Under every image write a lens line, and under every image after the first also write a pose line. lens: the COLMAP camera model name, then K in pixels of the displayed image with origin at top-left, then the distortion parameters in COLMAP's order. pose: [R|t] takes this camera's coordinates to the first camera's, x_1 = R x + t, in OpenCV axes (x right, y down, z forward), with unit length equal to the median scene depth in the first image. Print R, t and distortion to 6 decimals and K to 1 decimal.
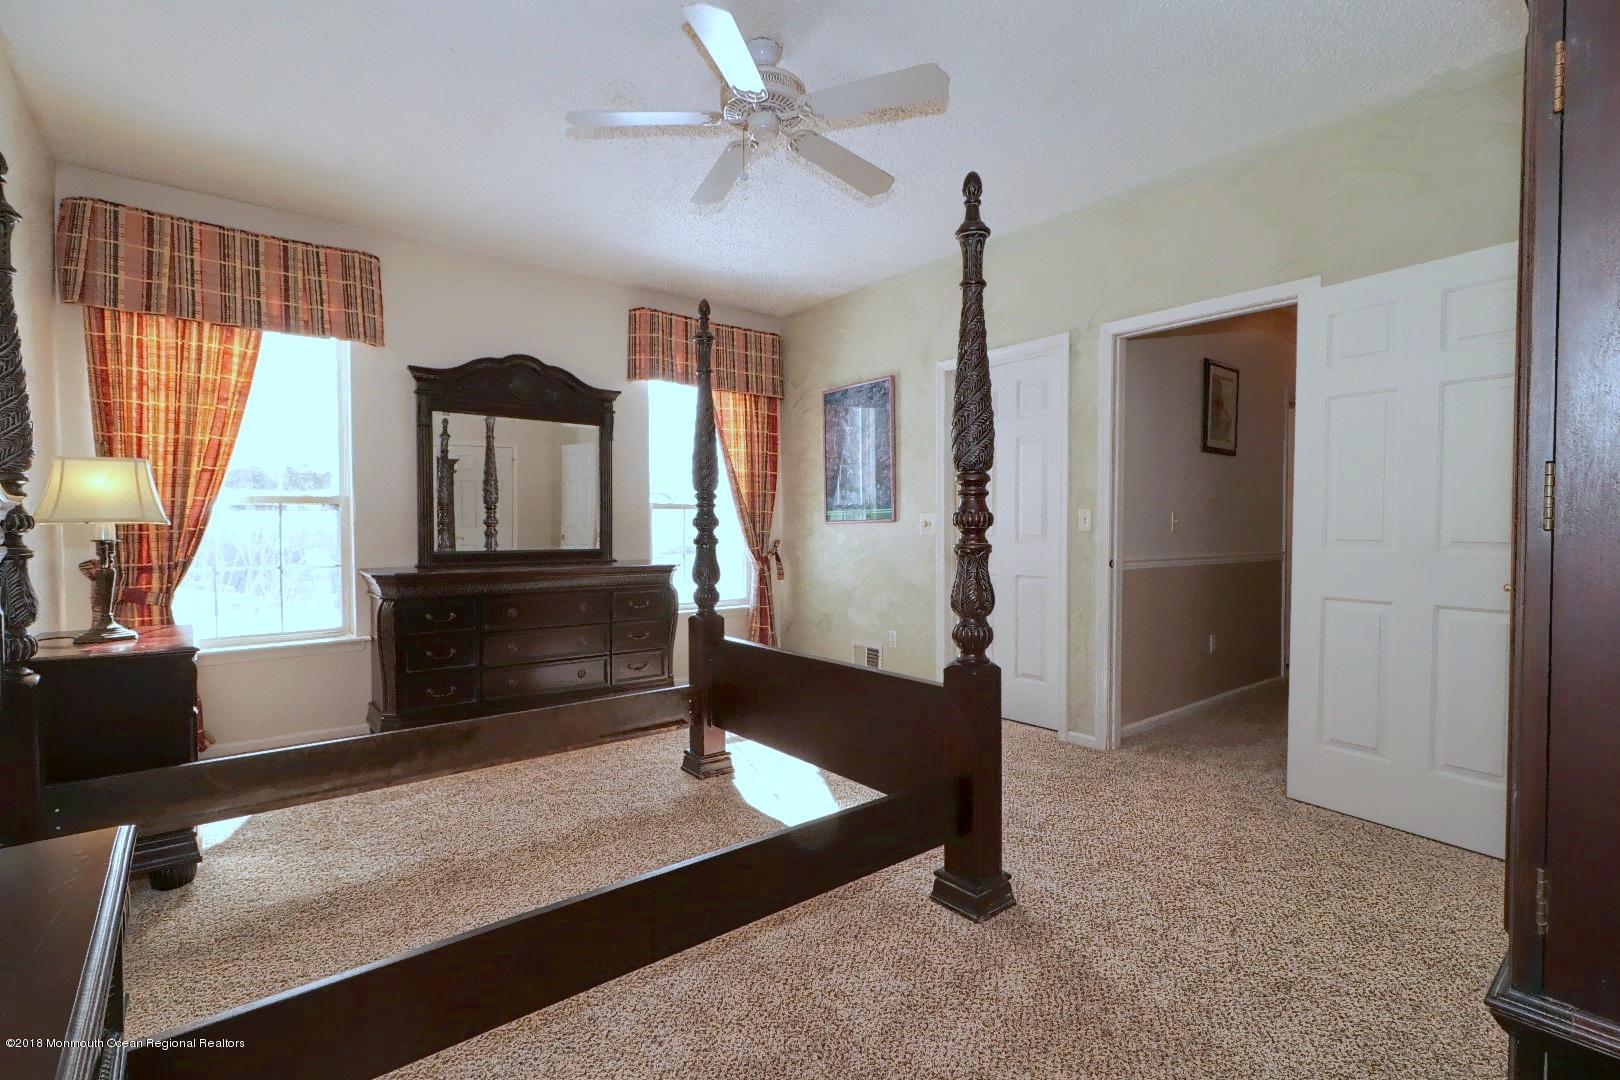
lens RADIAL K [[742.8, 0, 817.2], [0, 742.8, 545.6], [0, 0, 1]] dist [-0.000483, -0.001667]
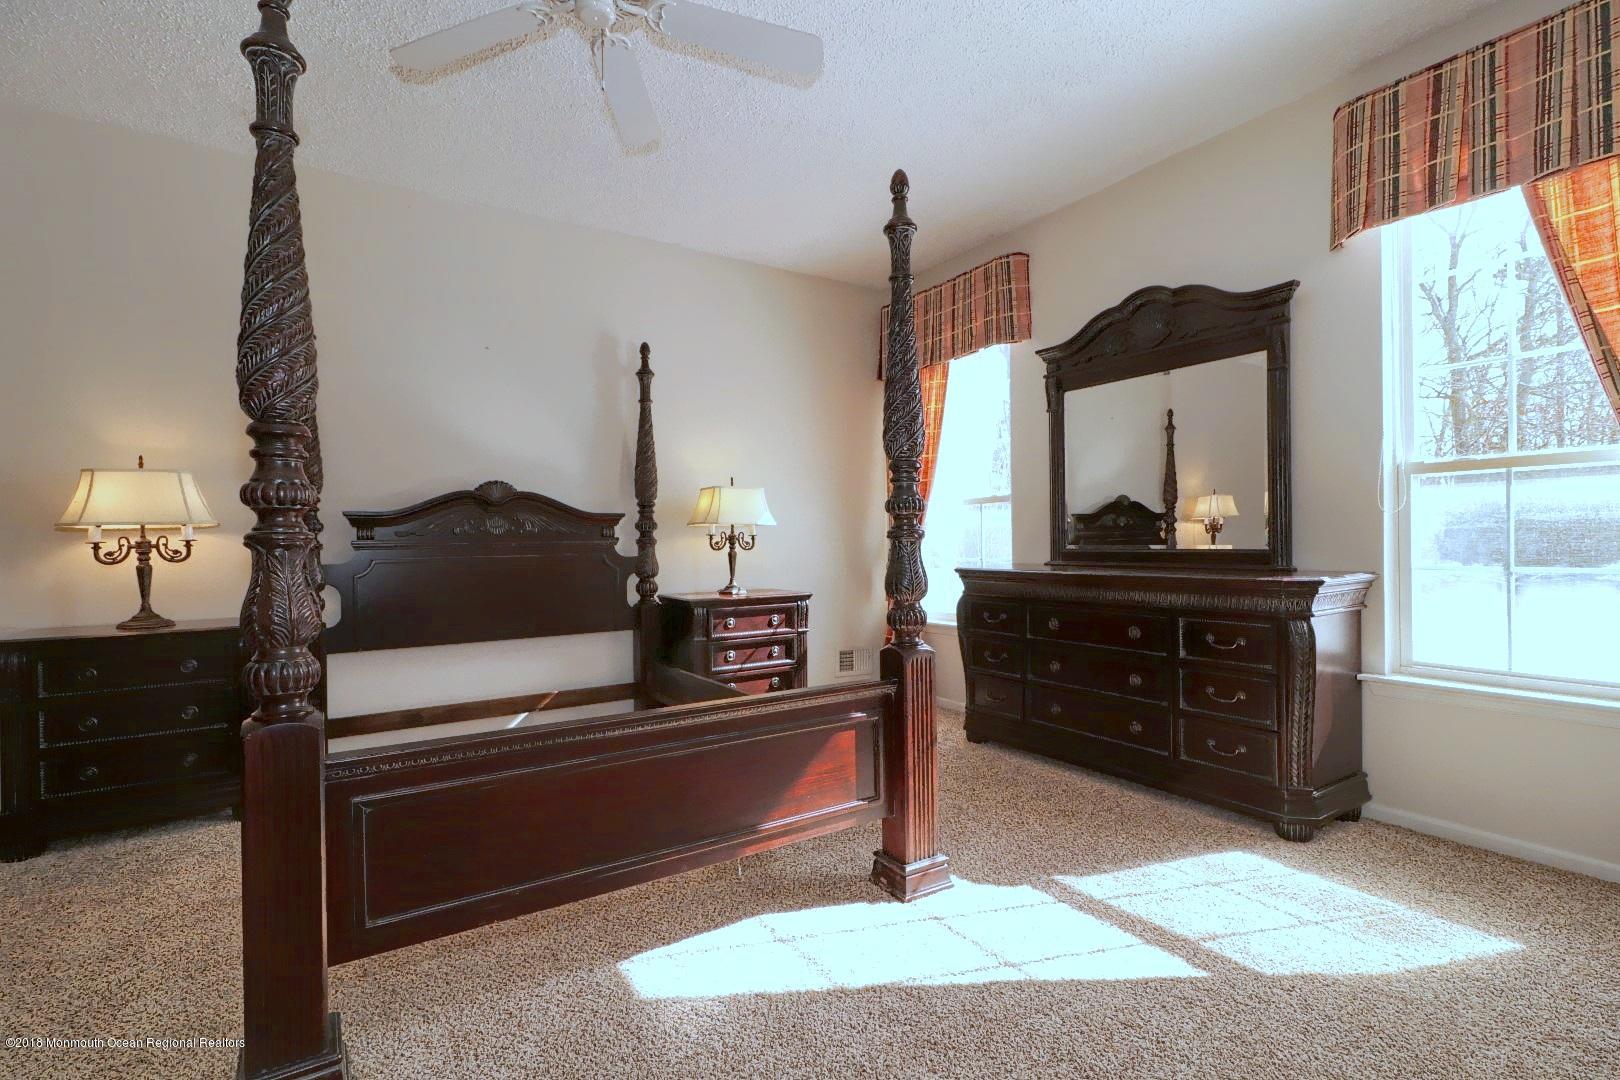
lens RADIAL K [[742.8, 0, 817.2], [0, 742.8, 545.6], [0, 0, 1]] dist [-0.000483, -0.001667]
pose [[-0.102292, 0.009902, -0.994705, 0.491804], [-0.011731, 0.999869, 0.011159, -0.002590], [0.994685, 0.012811, -0.102163, 0.953666]]
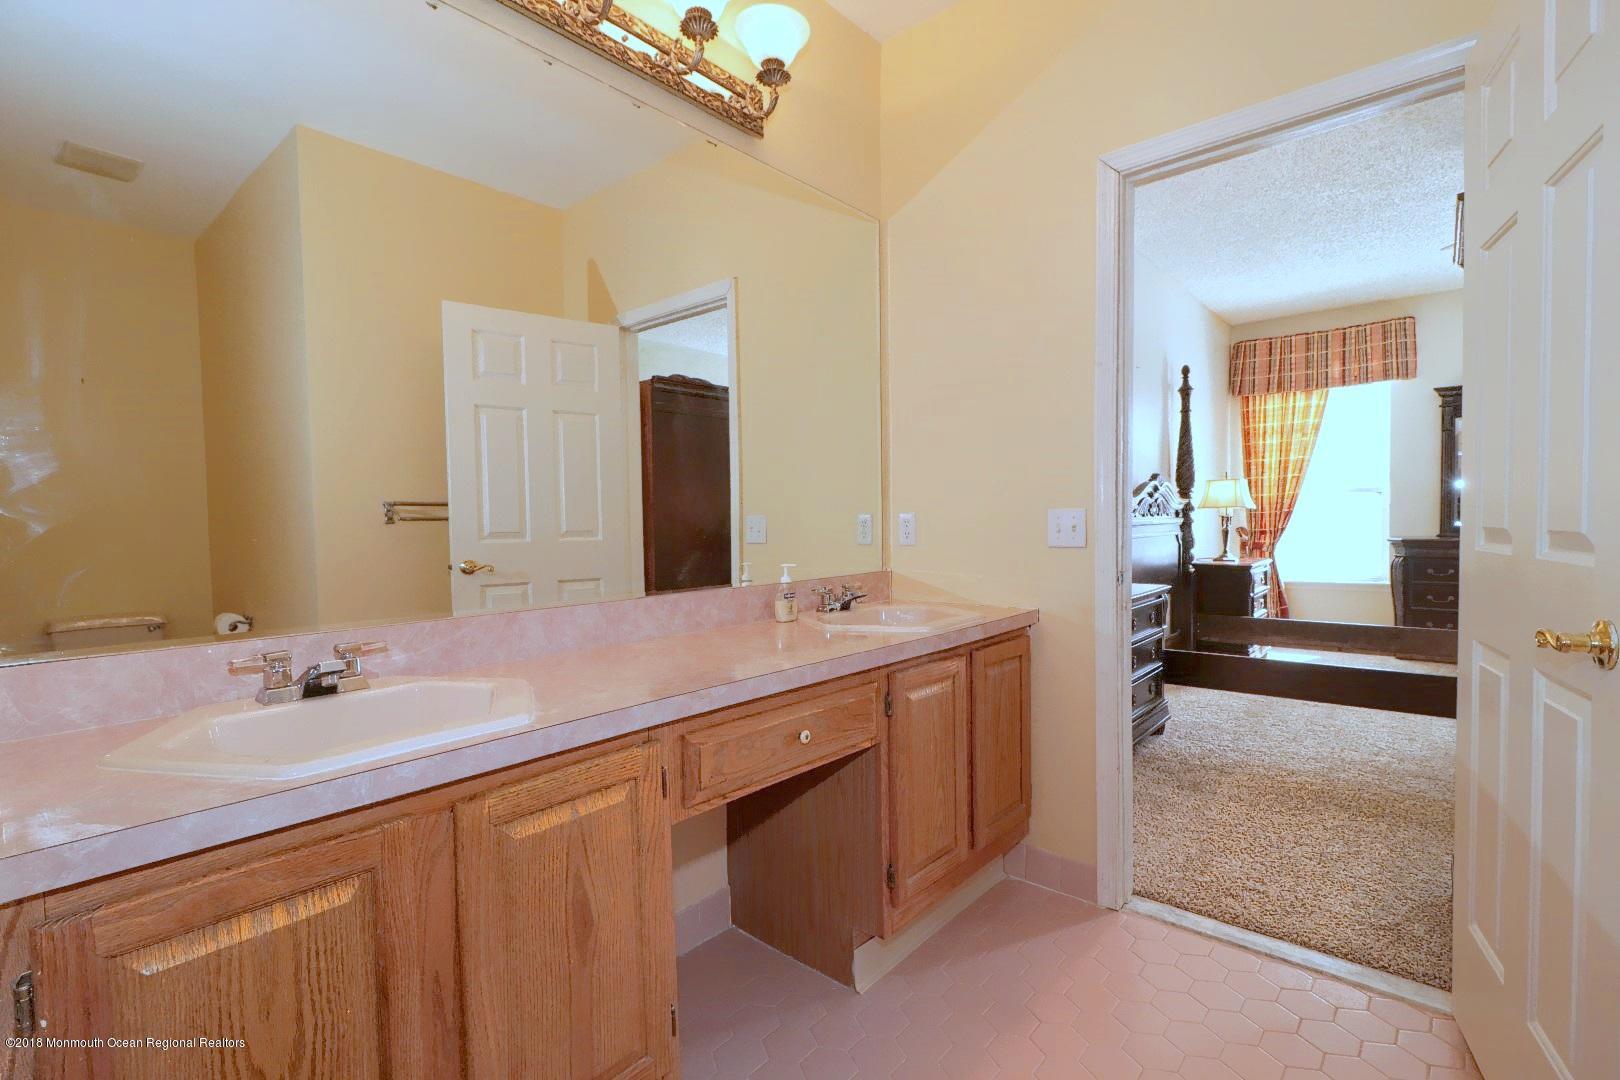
lens RADIAL K [[742.8, 0, 817.2], [0, 742.8, 545.6], [0, 0, 1]] dist [-0.000483, -0.001667]
pose [[0.173974, 0.037208, -0.984047, 0.702673], [-0.009481, 0.999303, 0.036109, 0.008888], [0.984705, 0.003048, 0.174205, -0.408799]]
